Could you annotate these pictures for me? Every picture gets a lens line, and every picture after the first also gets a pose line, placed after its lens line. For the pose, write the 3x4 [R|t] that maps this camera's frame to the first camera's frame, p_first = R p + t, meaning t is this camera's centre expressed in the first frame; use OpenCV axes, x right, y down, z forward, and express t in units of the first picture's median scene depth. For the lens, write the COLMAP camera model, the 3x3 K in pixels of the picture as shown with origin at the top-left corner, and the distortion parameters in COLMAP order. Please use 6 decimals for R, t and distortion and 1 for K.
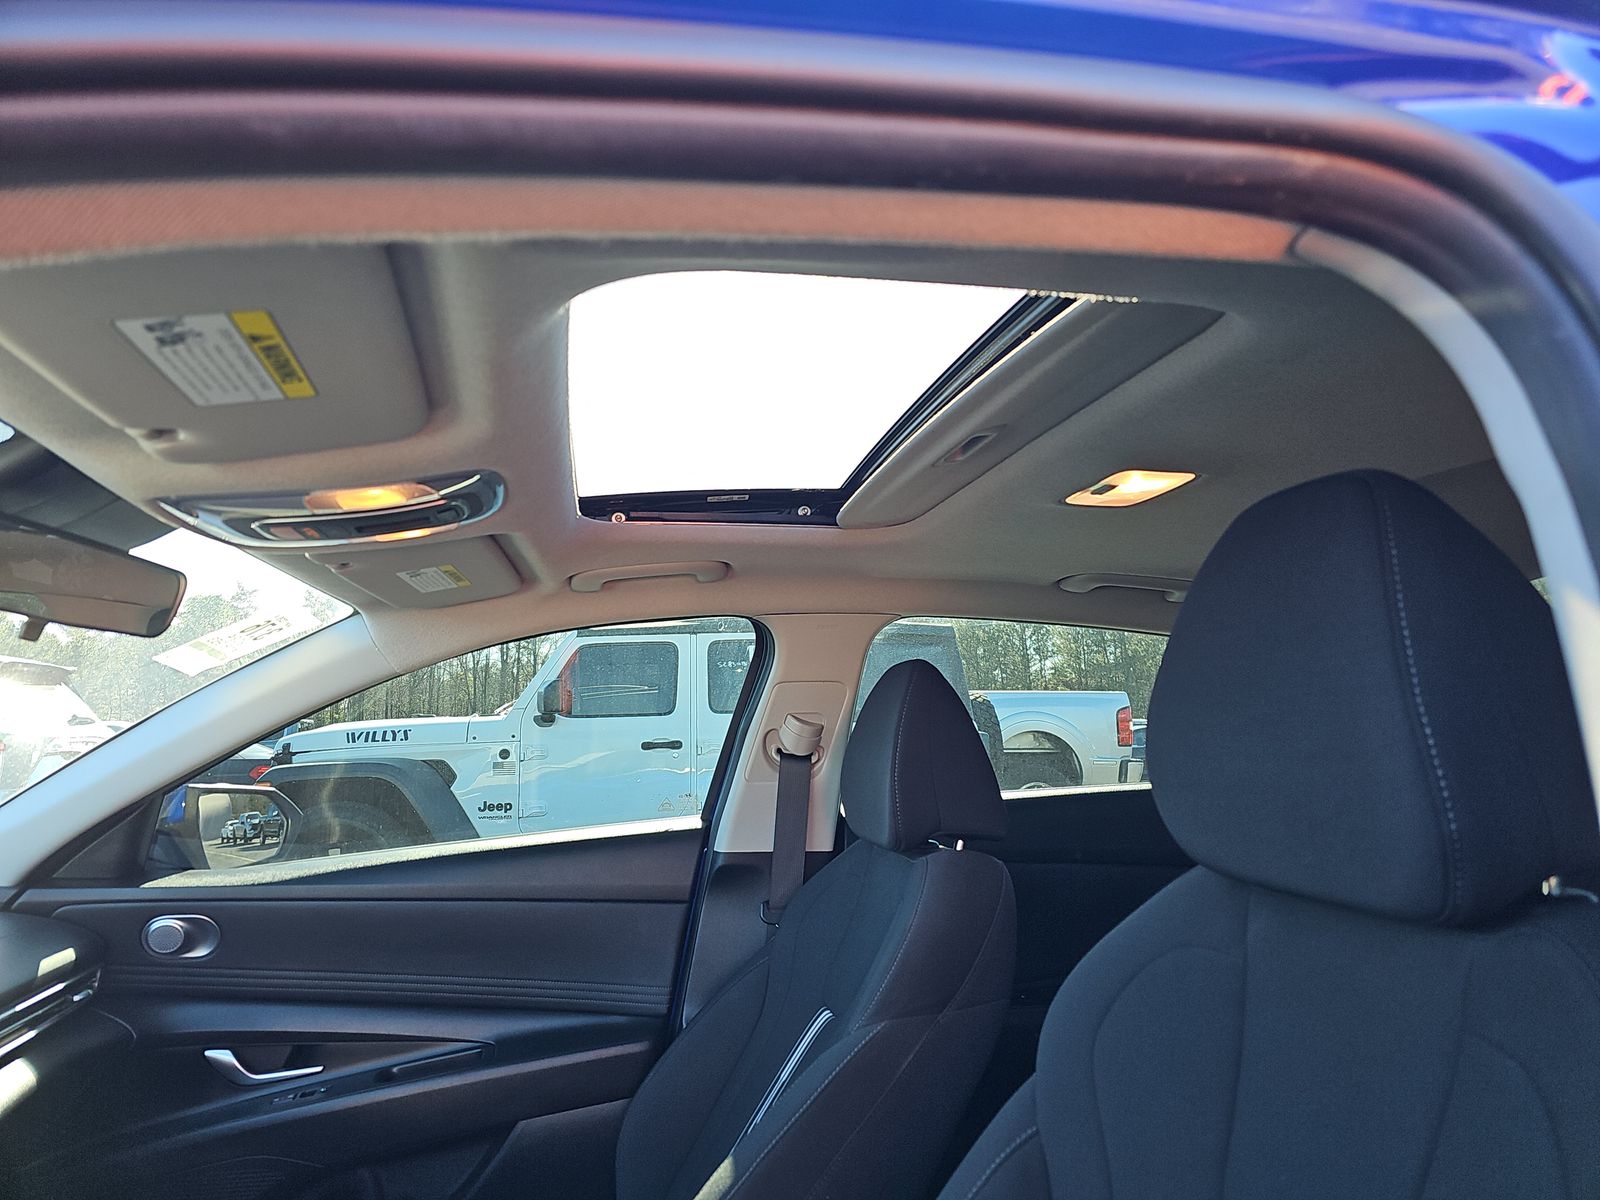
lens RADIAL K [[1091.8, 0, 812.6], [0, 1091.8, 588.4], [0, 0, 1]] dist [-0.006720, -0.001131]
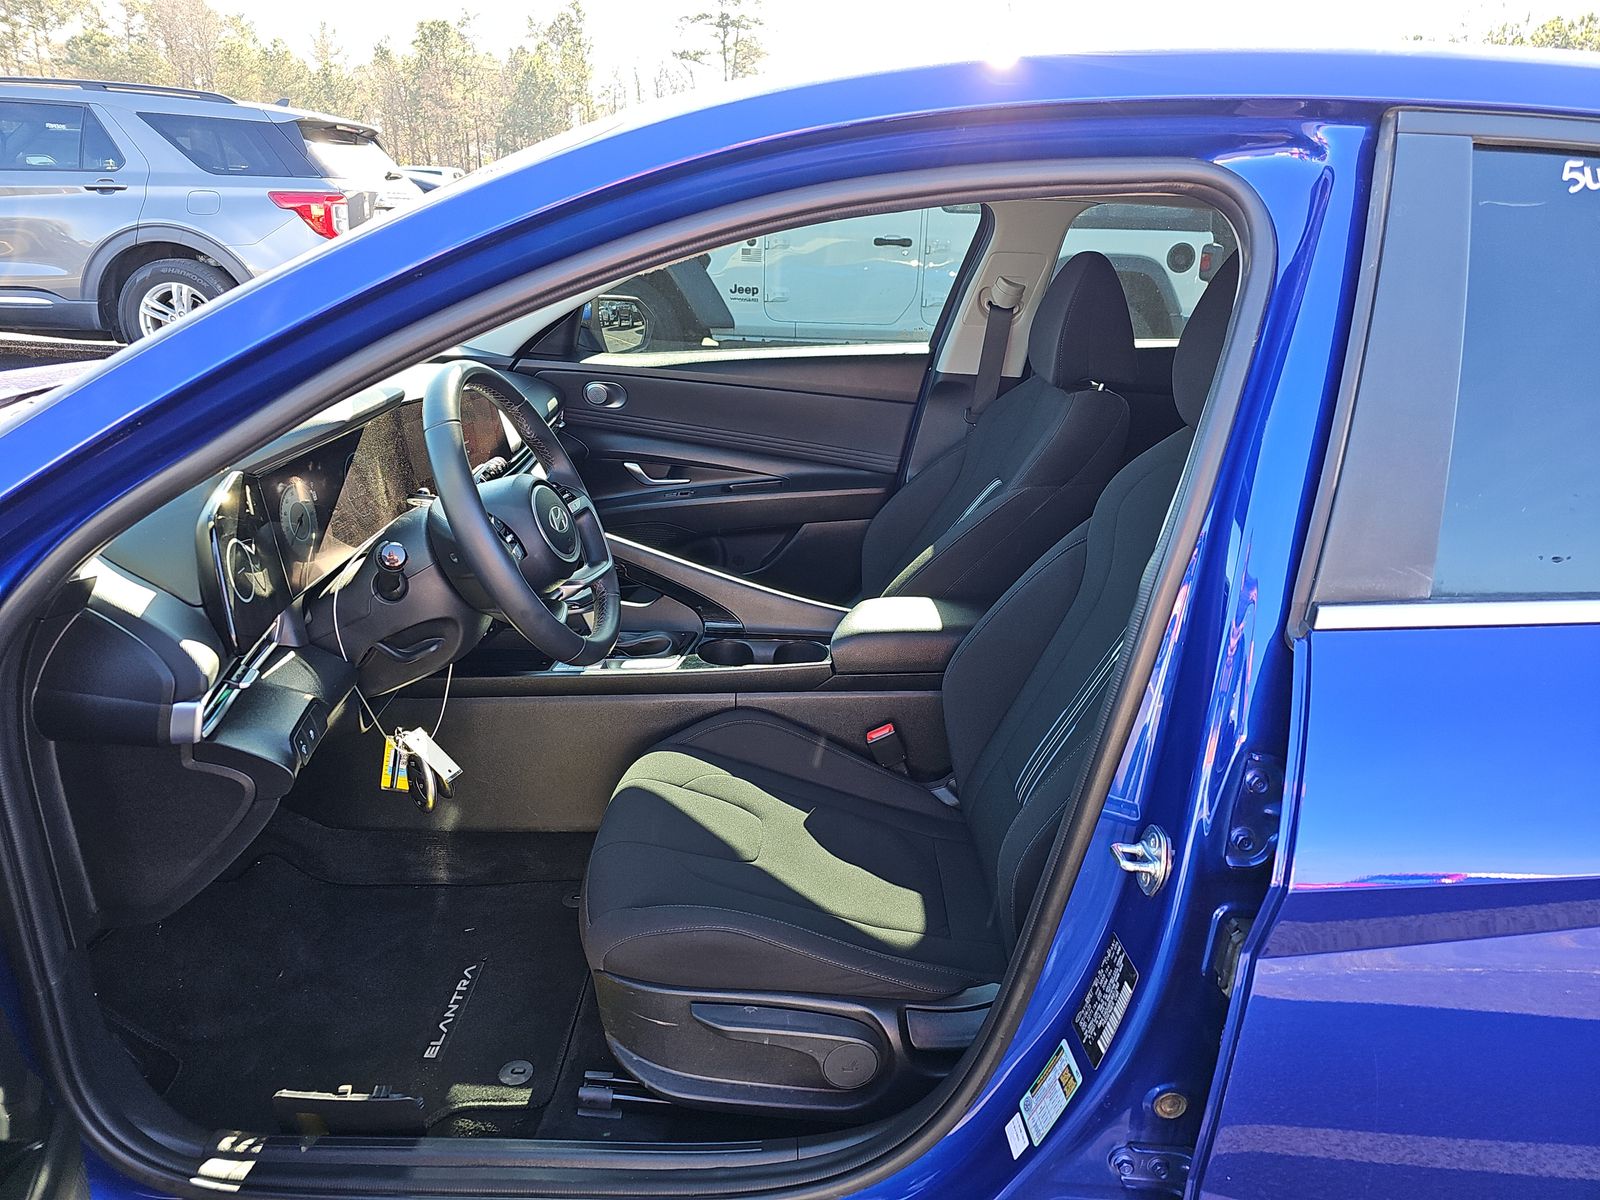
lens RADIAL K [[1091.8, 0, 812.6], [0, 1091.8, 588.4], [0, 0, 1]] dist [-0.006720, -0.001131]
pose [[0.977498, 0.129789, -0.166291, 0.028141], [-0.041168, 0.890530, 0.453058, -0.156268], [0.206889, -0.436017, 0.875835, -0.438983]]
